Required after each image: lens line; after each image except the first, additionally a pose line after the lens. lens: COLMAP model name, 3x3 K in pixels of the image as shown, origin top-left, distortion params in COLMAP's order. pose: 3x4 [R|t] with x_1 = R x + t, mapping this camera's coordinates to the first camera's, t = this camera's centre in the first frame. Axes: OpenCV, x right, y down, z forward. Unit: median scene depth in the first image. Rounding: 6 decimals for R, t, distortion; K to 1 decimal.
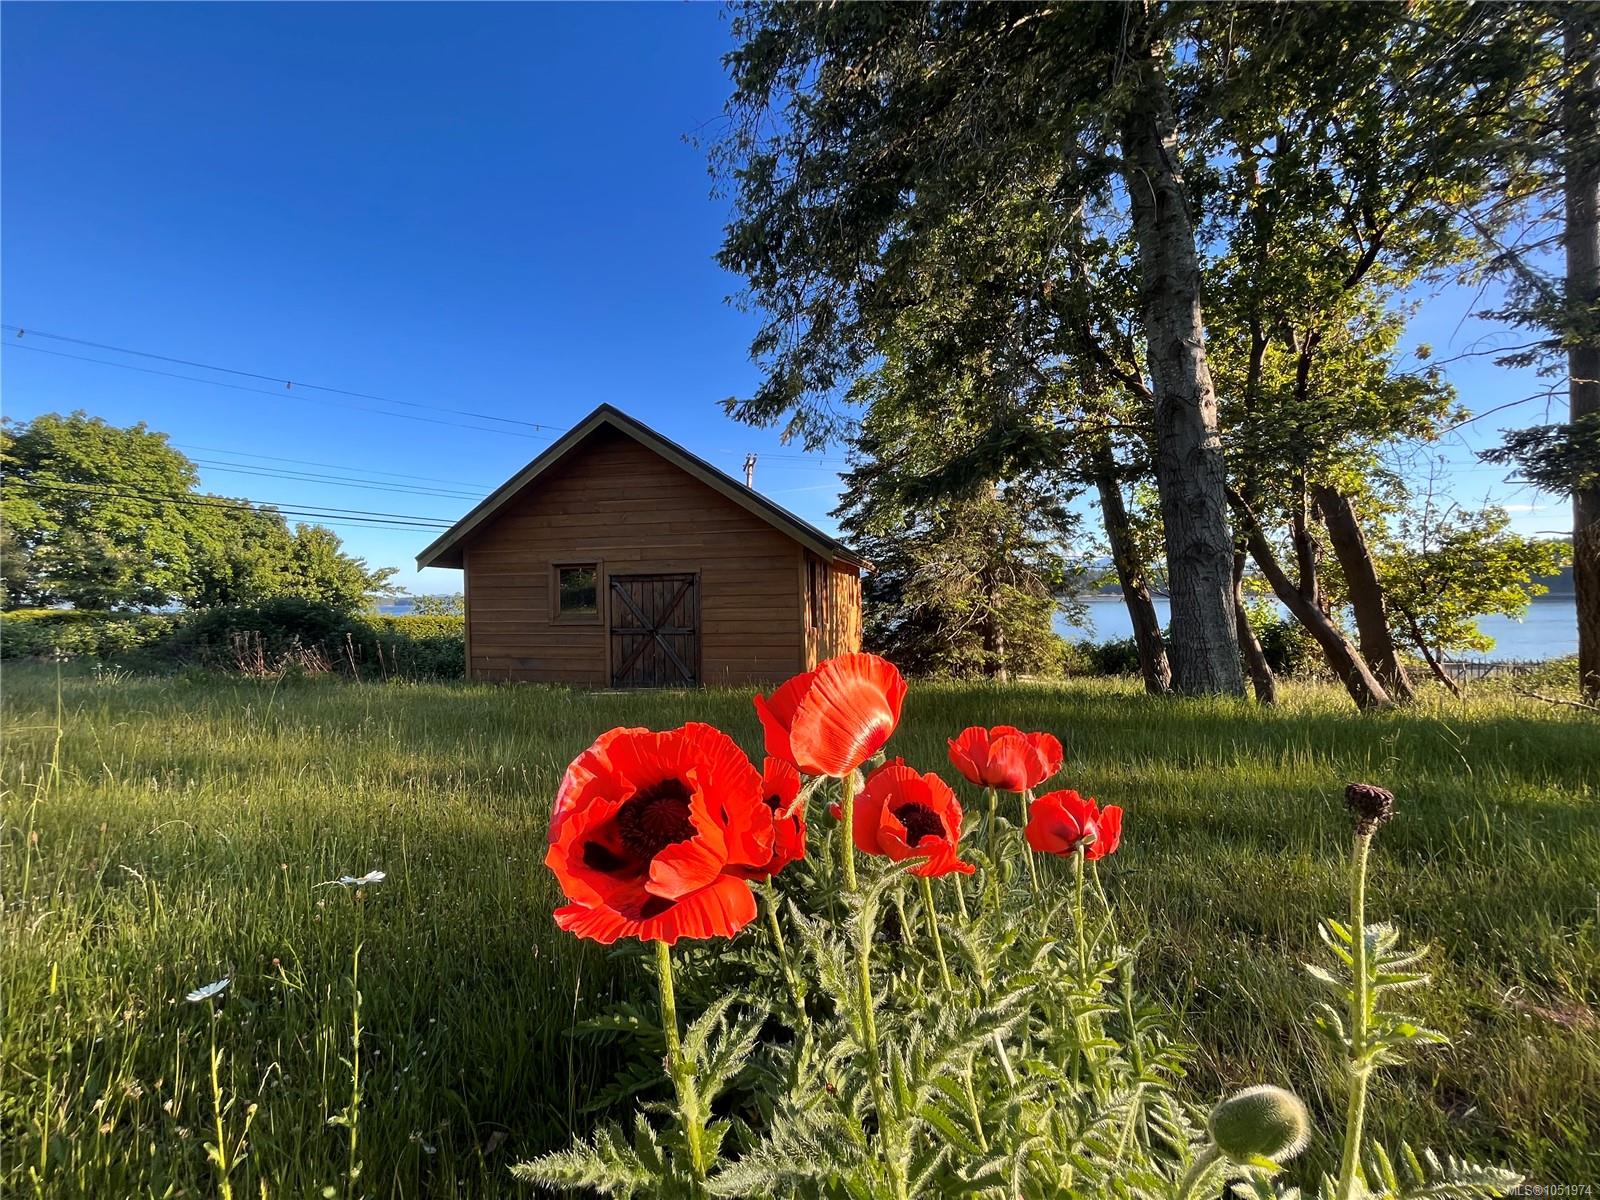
lens RADIAL K [[644.7, 0, 805.3], [0, 644.7, 595.6], [0, 0, 1]] dist [0.002230, 0.000388]
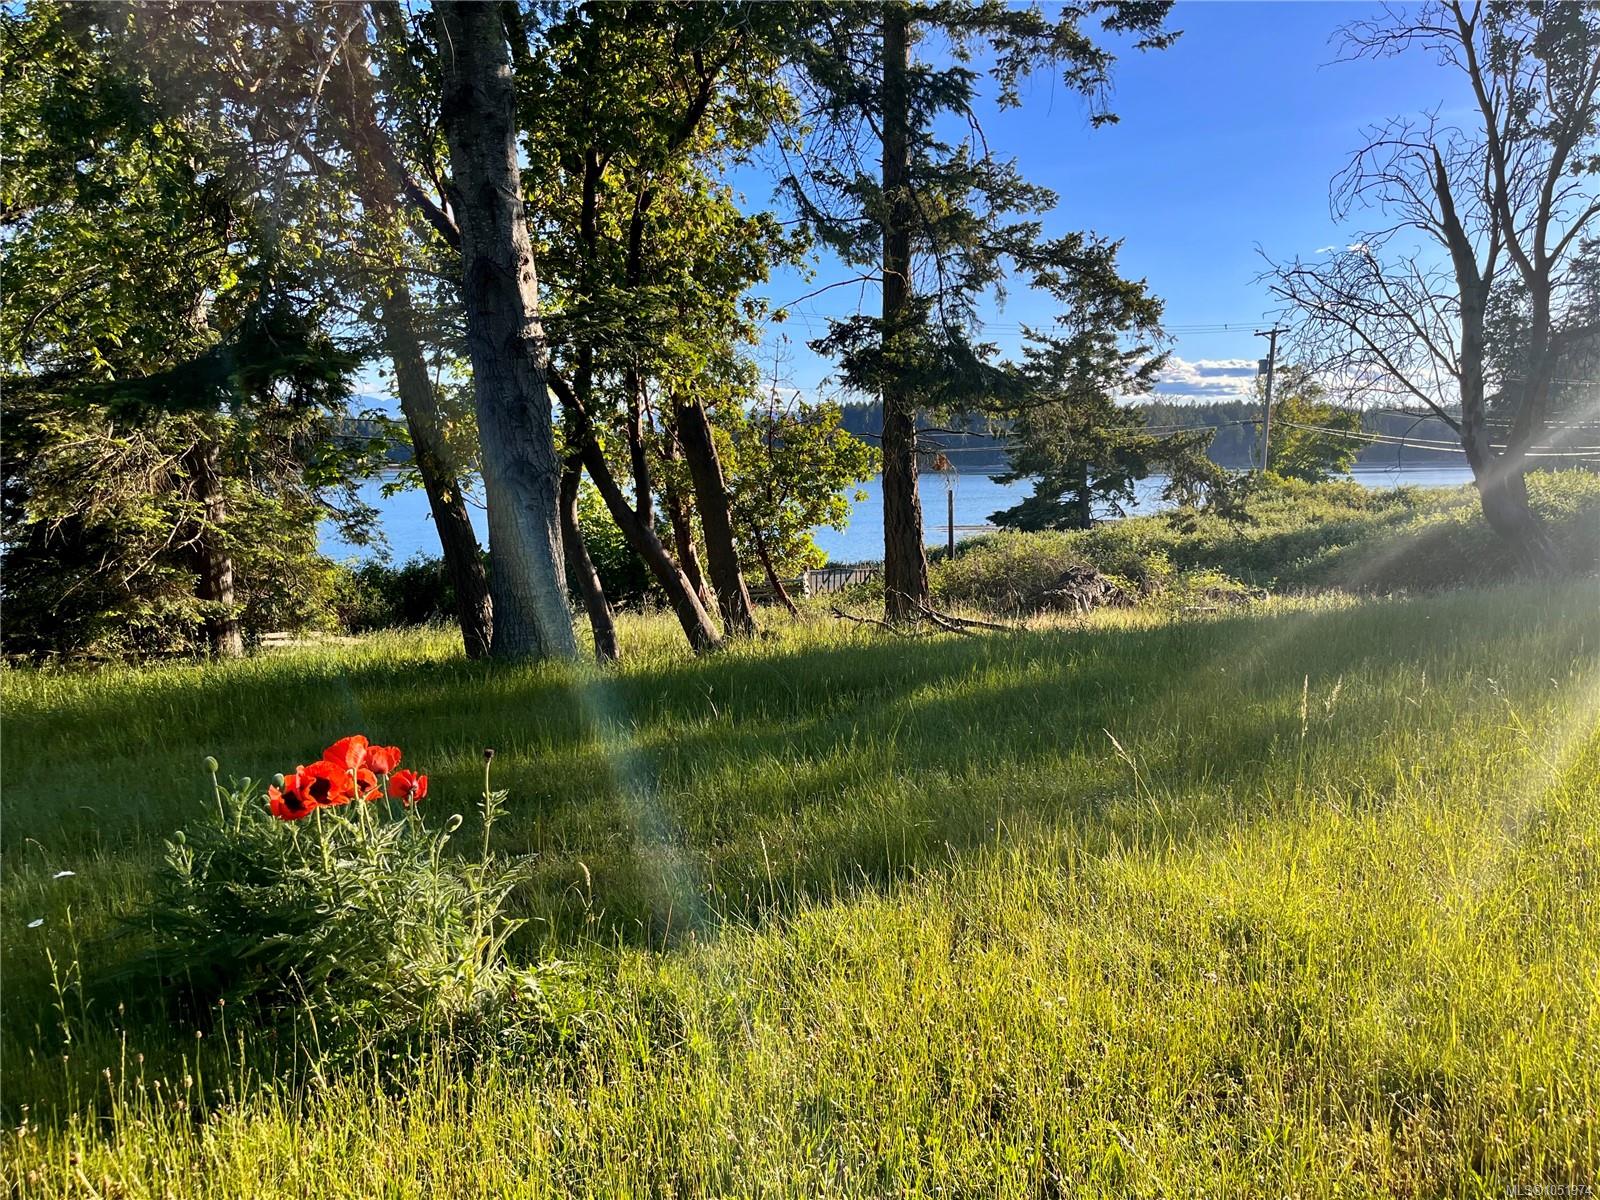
lens RADIAL K [[1227.4, 0, 802.4], [0, 1227.4, 600.0], [0, 0, 1]] dist [0.003898, -0.006577]
pose [[0.732560, -0.071461, 0.676942, -0.086592], [-0.003302, 0.994090, 0.108513, -0.045886], [-0.680695, -0.081728, 0.727994, -0.182037]]
